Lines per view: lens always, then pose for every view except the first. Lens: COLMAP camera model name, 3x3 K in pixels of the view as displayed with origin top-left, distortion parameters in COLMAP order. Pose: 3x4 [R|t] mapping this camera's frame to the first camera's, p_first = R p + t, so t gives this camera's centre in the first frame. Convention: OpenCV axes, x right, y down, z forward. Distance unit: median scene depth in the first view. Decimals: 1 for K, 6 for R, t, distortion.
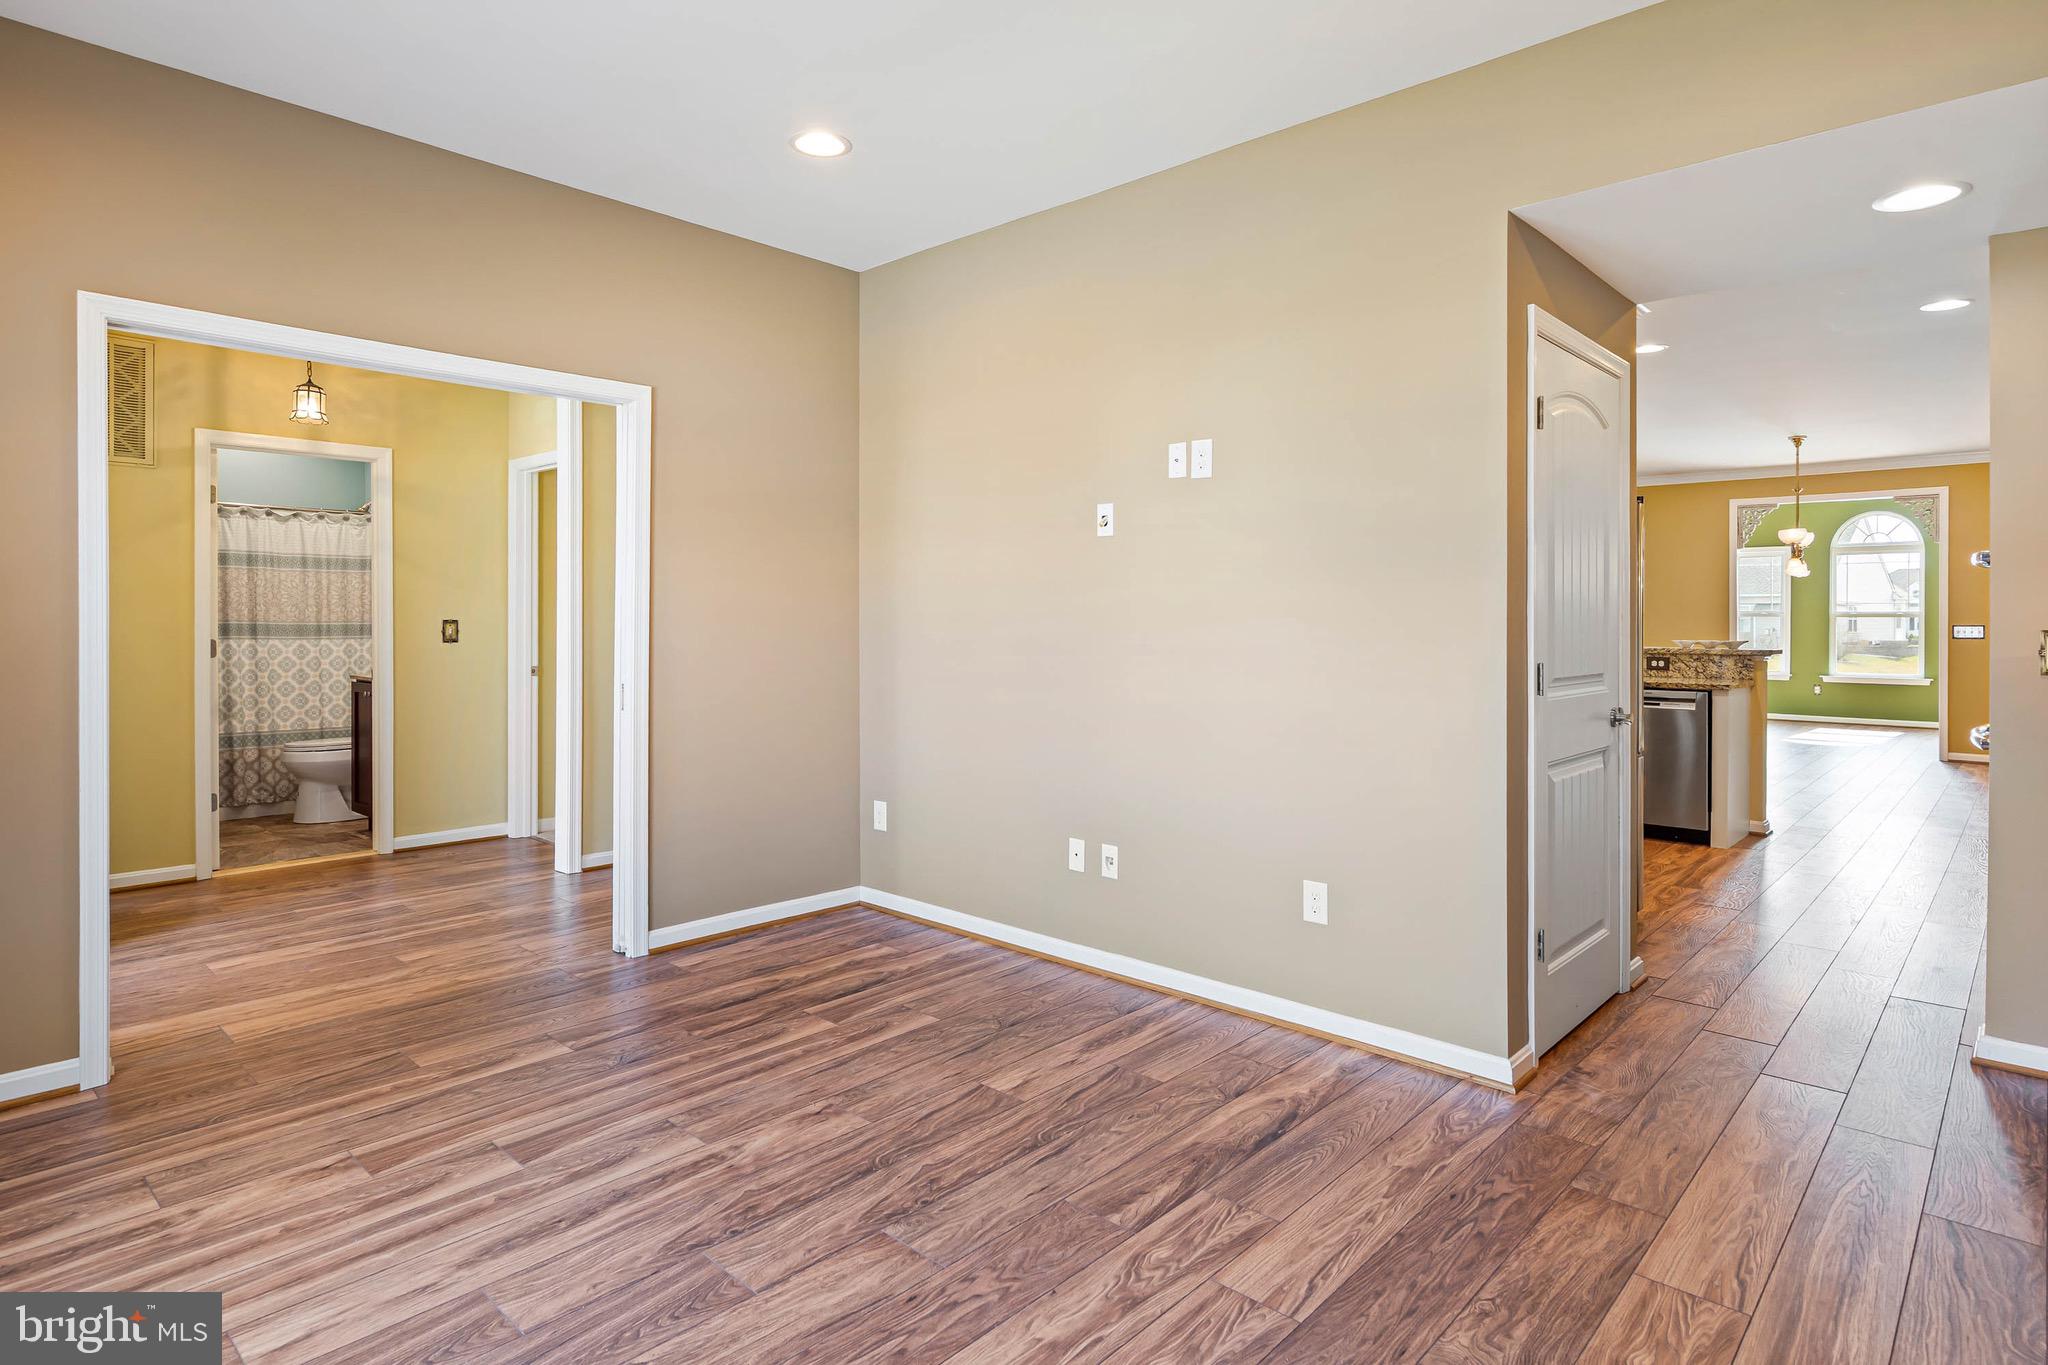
lens RADIAL K [[1094.7, 0, 988.2], [0, 1094.7, 620.8], [0, 0, 1]] dist [-0.004130, -0.001640]
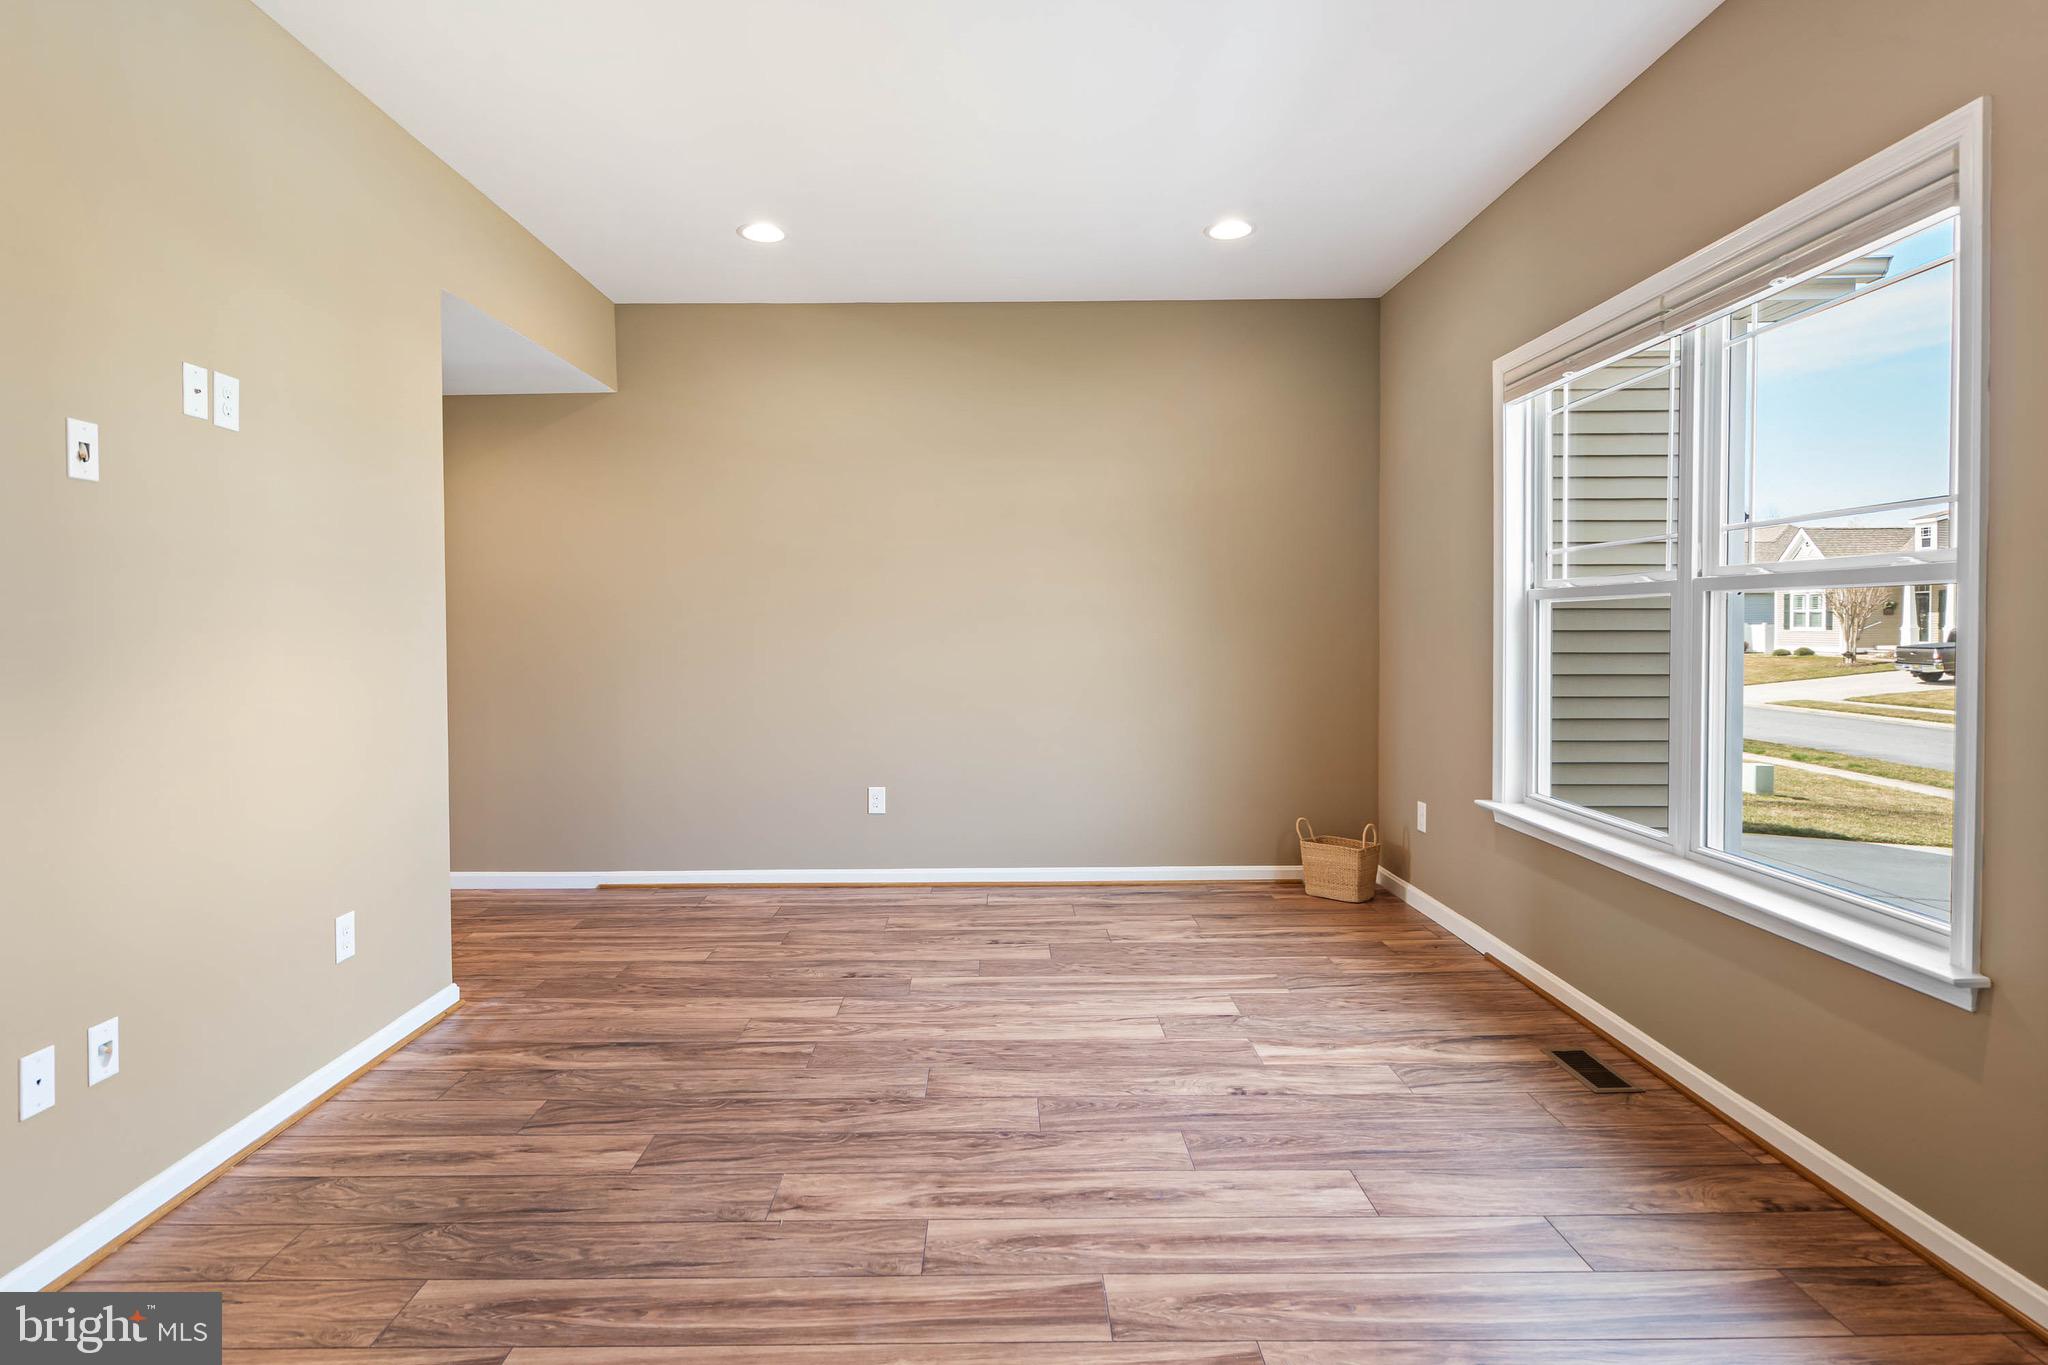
lens RADIAL K [[1094.7, 0, 1022.6], [0, 1094.7, 663.7], [0, 0, 1]] dist [-0.004130, -0.001640]
pose [[-0.712063, -0.027572, 0.701574, -0.992439], [0.001794, 0.999154, 0.041087, -0.008774], [-0.702113, 0.030515, -0.711411, 1.683471]]
